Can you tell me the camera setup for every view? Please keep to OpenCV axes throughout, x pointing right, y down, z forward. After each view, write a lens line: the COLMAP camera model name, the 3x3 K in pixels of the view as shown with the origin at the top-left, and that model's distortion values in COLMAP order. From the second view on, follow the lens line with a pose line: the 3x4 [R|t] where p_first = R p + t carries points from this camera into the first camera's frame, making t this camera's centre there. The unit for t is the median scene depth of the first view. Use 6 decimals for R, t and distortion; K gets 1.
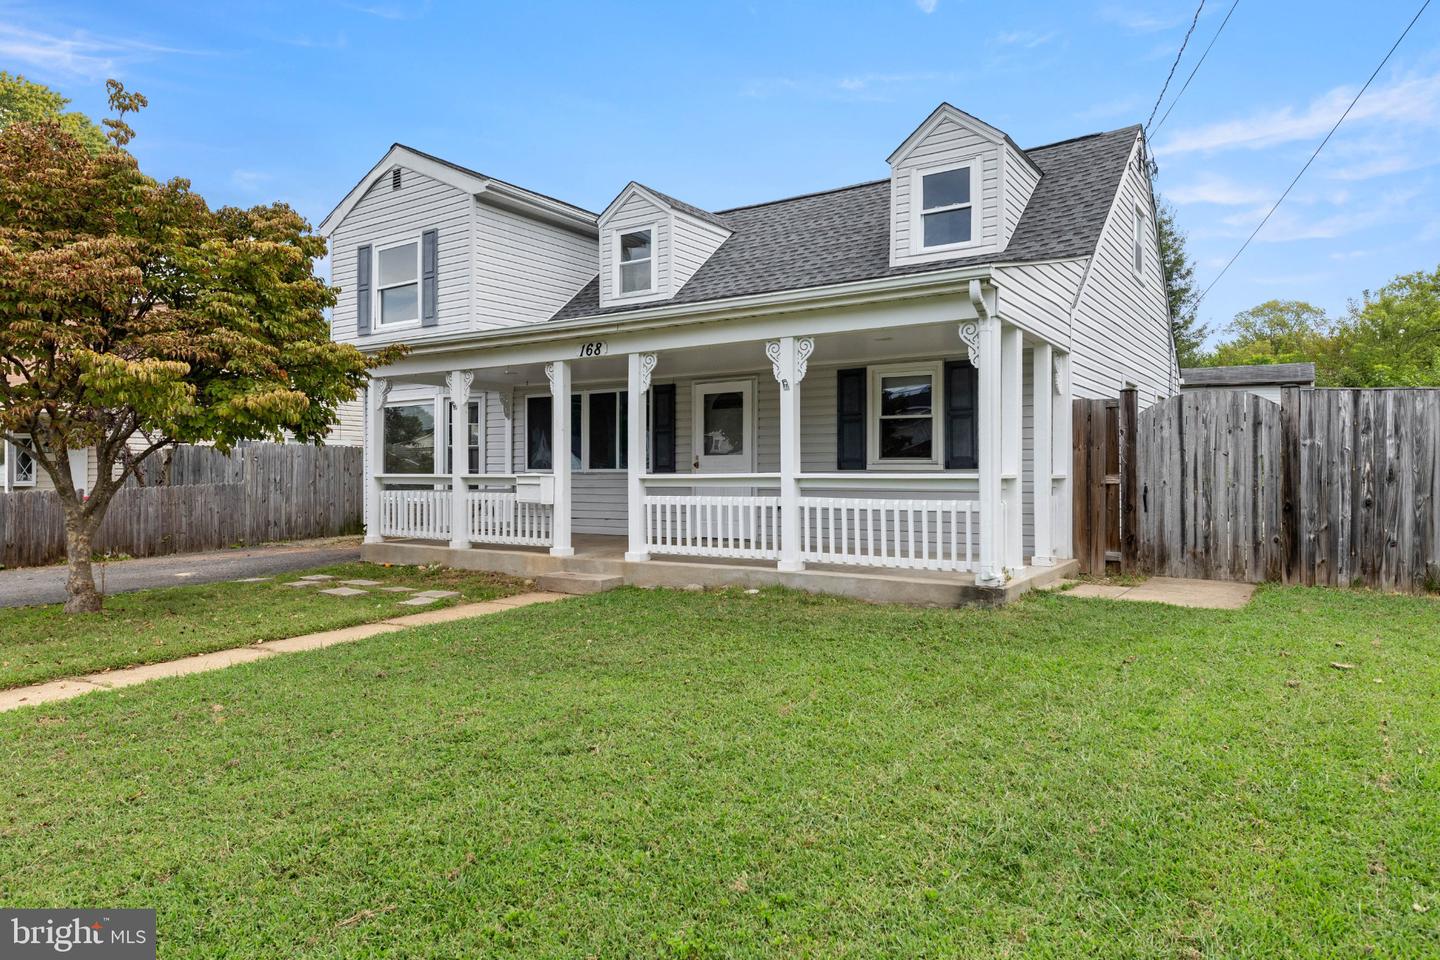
lens RADIAL K [[894.9, 0, 720.0], [0, 894.9, 480.0], [0, 0, 1]] dist [-0.001201, 0.000064]
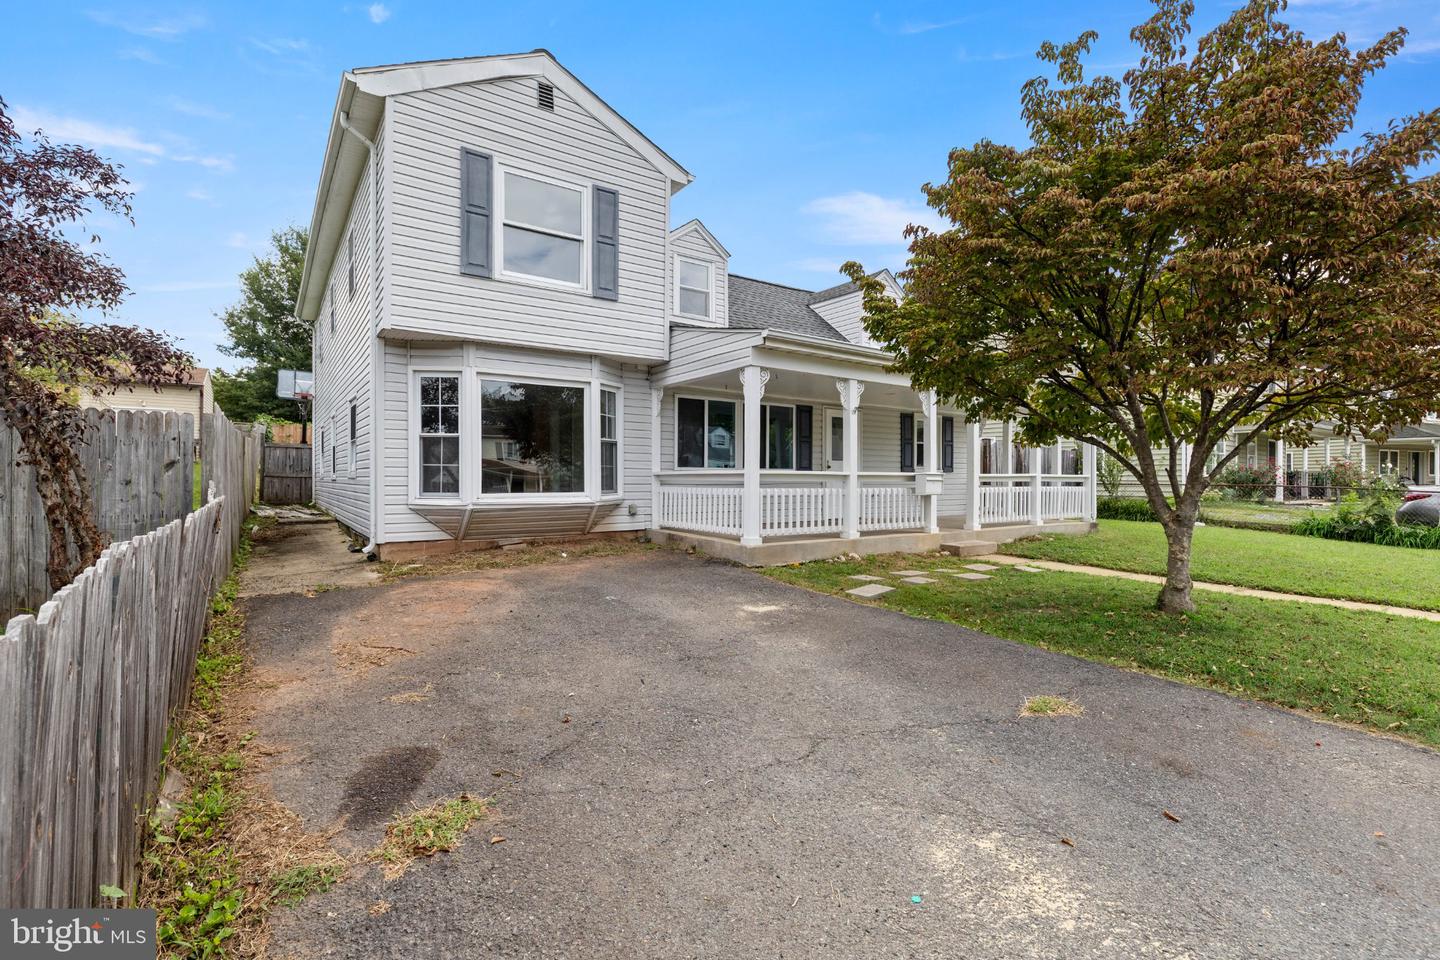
lens RADIAL K [[643.1, 0, 720.0], [0, 643.1, 480.0], [0, 0, 1]] dist [-0.000049, -0.000035]
pose [[0.351843, -0.007360, 0.936030, -0.917667], [-0.003236, 0.999954, 0.009079, -0.003594], [-0.936053, -0.006223, 0.351803, 0.713640]]
